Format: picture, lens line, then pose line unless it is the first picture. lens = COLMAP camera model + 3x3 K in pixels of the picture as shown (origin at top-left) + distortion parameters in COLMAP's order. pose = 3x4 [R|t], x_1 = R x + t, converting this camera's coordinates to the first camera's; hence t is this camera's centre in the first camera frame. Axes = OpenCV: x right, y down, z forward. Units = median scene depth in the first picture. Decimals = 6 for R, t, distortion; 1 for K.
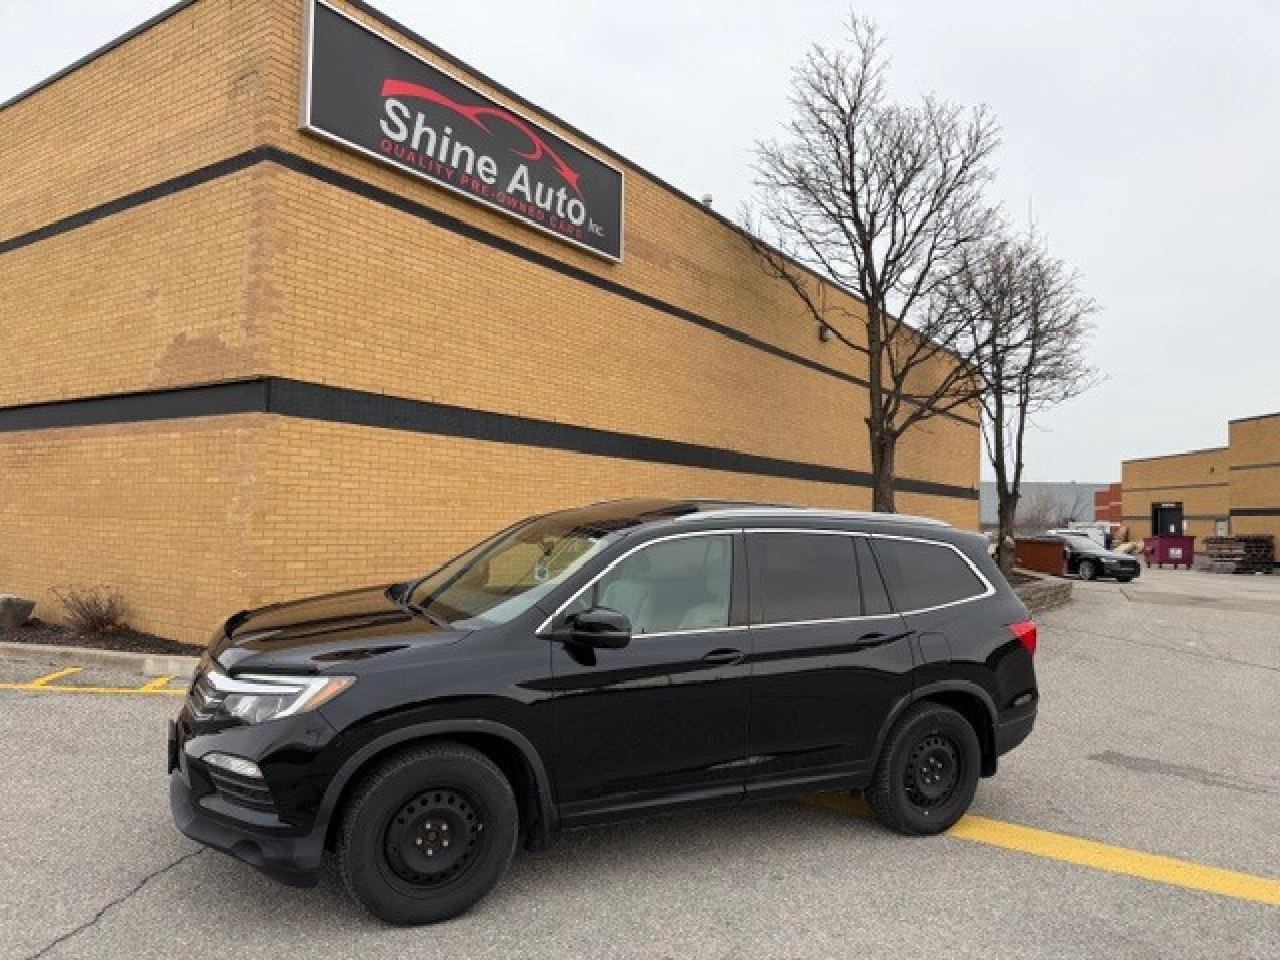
lens RADIAL K [[904.7, 0, 652.6], [0, 904.7, 478.2], [0, 0, 1]] dist [0.022692, -0.033703]
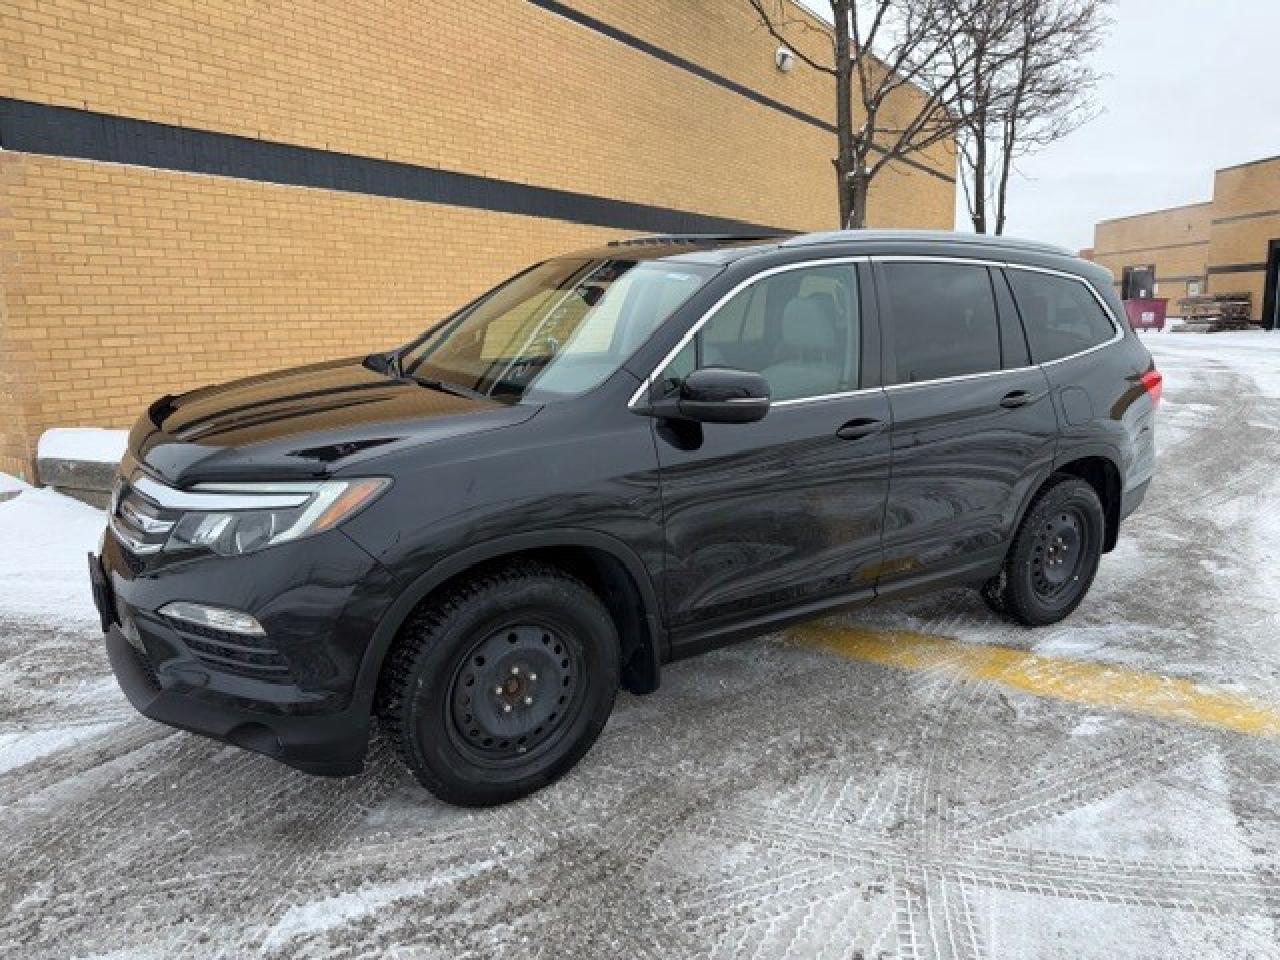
lens RADIAL K [[904.7, 0, 645.2], [0, 904.7, 484.1], [0, 0, 1]] dist [0.022692, -0.033703]
pose [[0.998223, -0.053707, 0.025821, 0.037828], [0.046342, 0.972024, 0.230264, 0.032066], [-0.037466, -0.228658, 0.972786, 0.168896]]
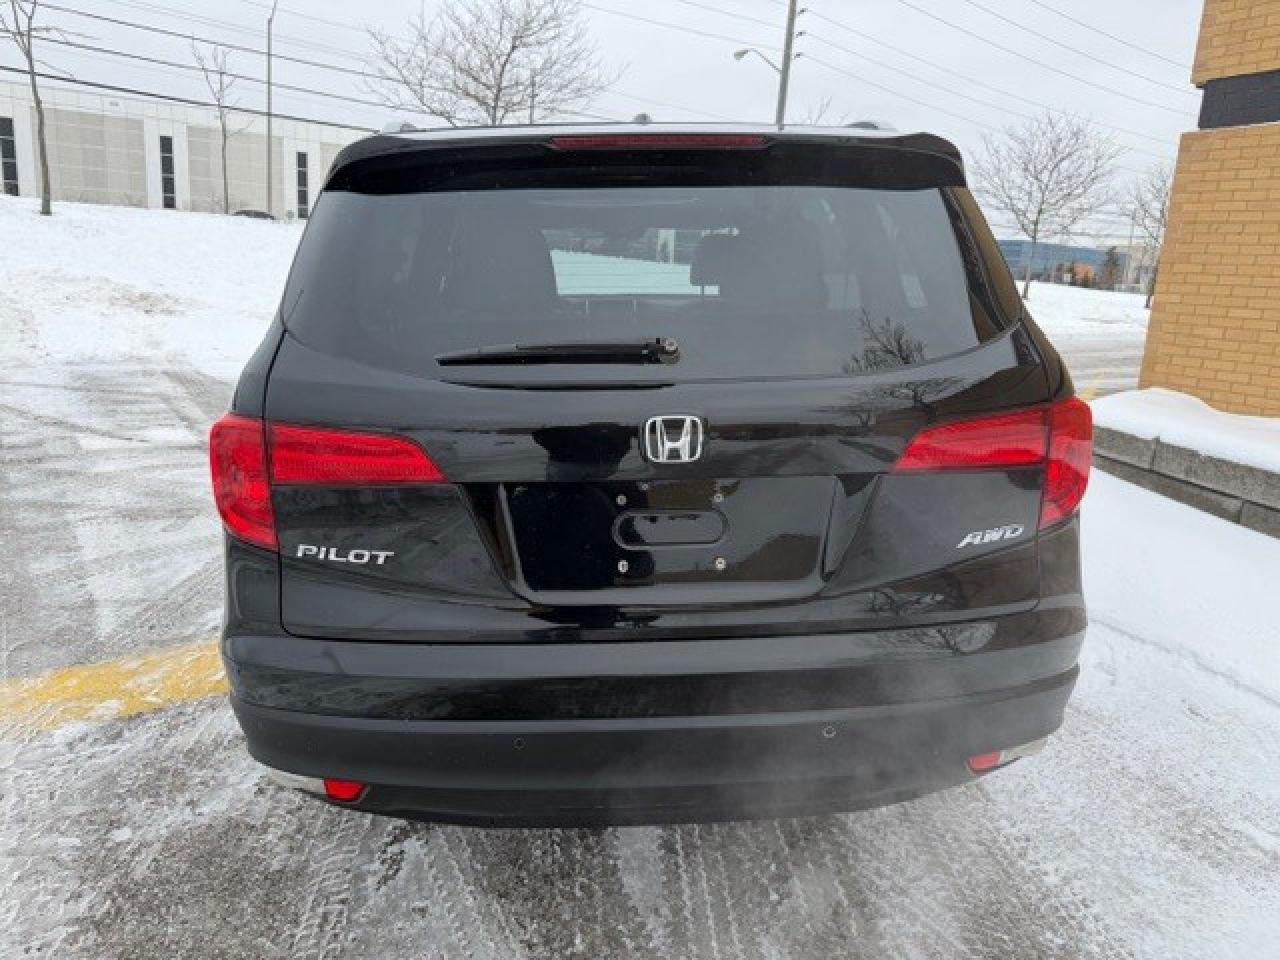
lens RADIAL K [[904.7, 0, 616.6], [0, 904.7, 469.5], [0, 0, 1]] dist [0.022692, -0.033703]
pose [[-0.497501, 0.136444, -0.856666, 0.399253], [-0.025861, 0.984780, 0.171868, 0.070520], [0.867078, 0.107659, -0.486400, 0.731886]]
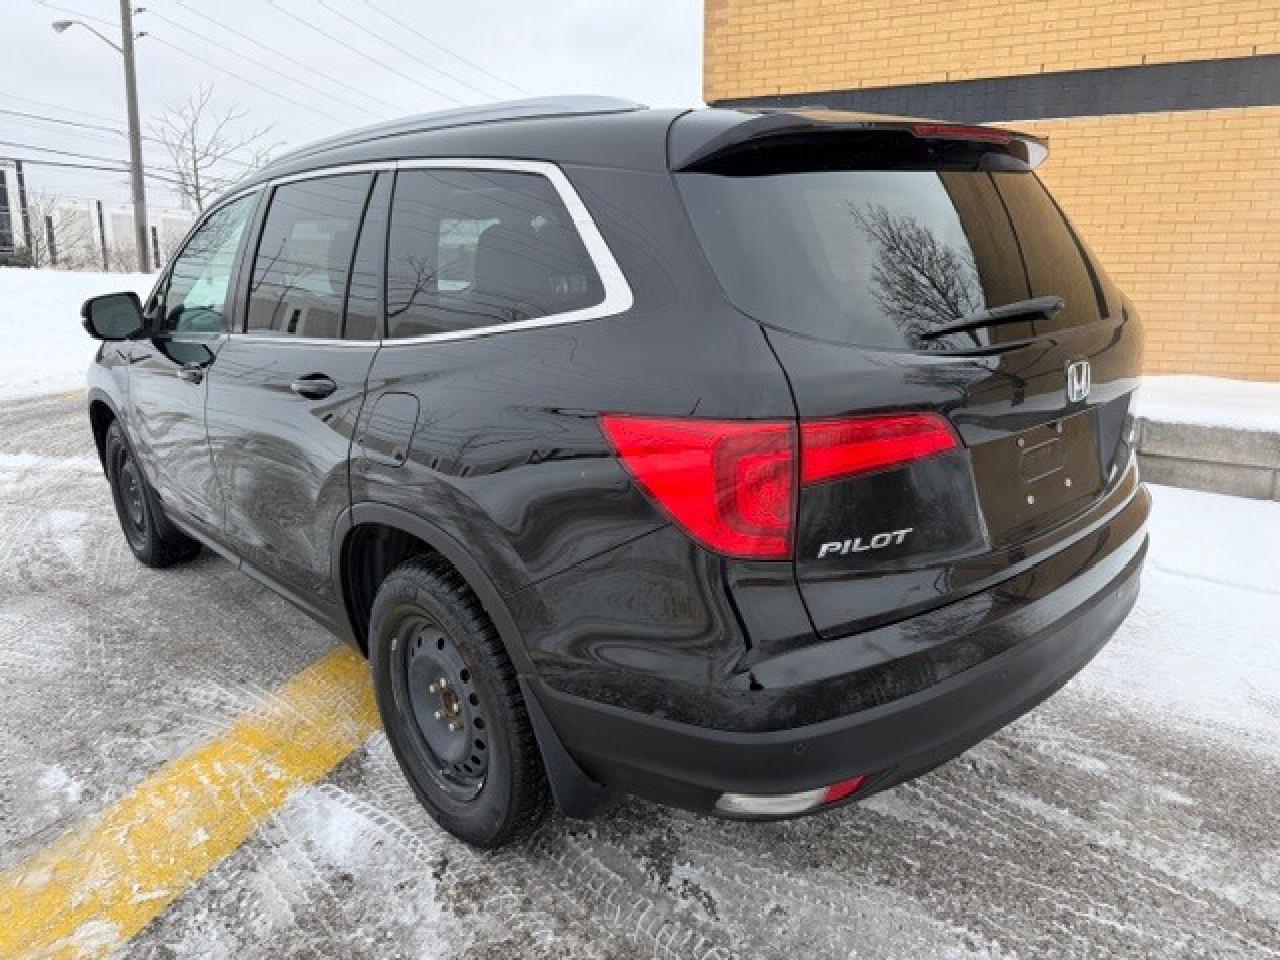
lens RADIAL K [[904.7, 0, 639.4], [0, 904.7, 483.7], [0, 0, 1]] dist [0.022692, -0.033703]
pose [[0.161573, 0.184417, -0.969477, 0.429791], [0.044930, 0.979991, 0.193905, 0.072060], [0.985837, -0.074888, 0.150054, 0.560270]]
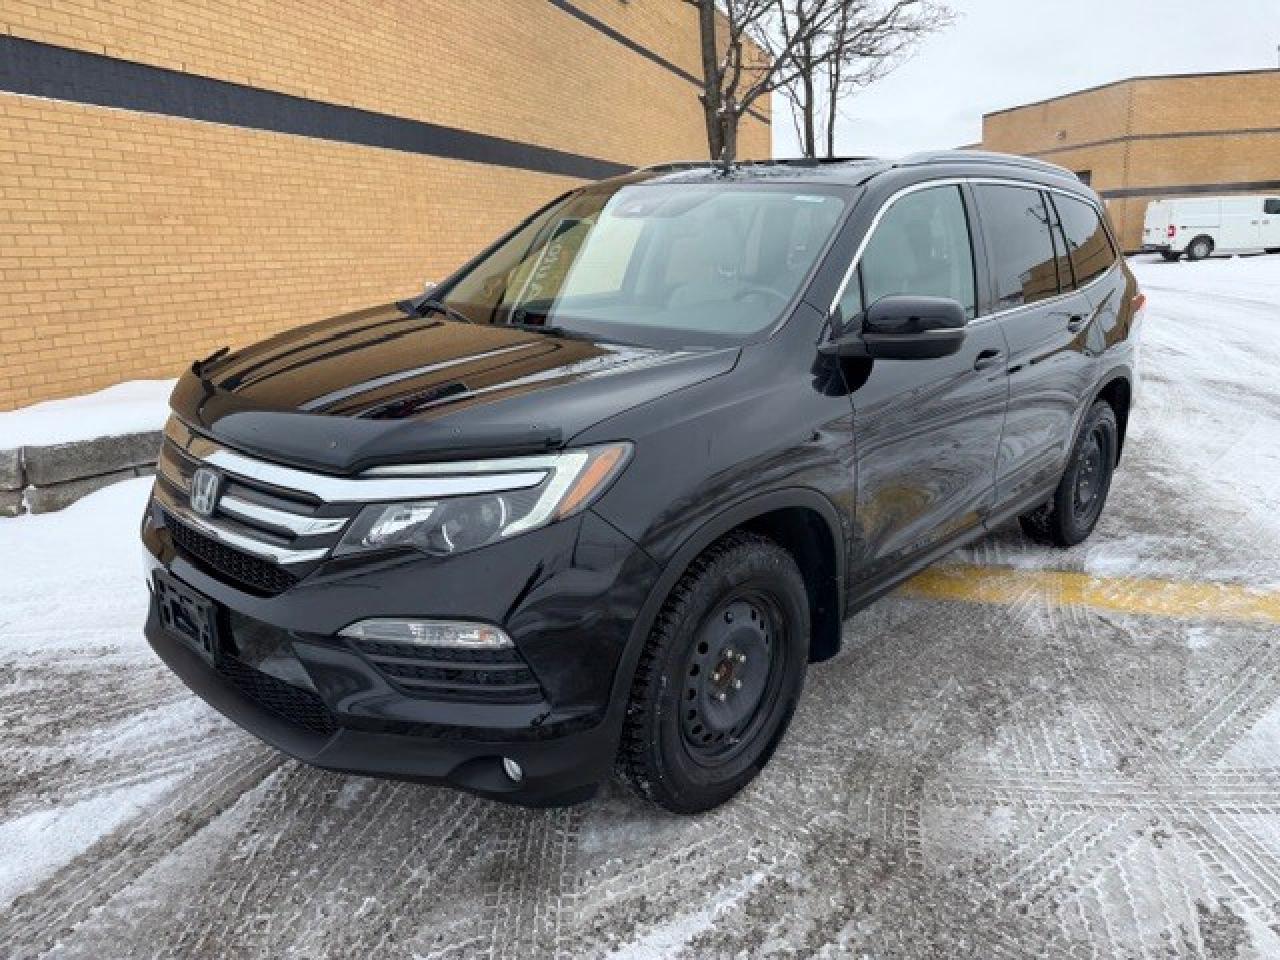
lens RADIAL K [[904.7, 0, 651.7], [0, 904.7, 471.5], [0, 0, 1]] dist [0.022692, -0.033703]
pose [[0.962015, -0.130429, 0.239823, -0.059447], [0.059013, 0.957070, 0.283786, 0.032515], [-0.266541, -0.258854, 0.928413, 0.214698]]
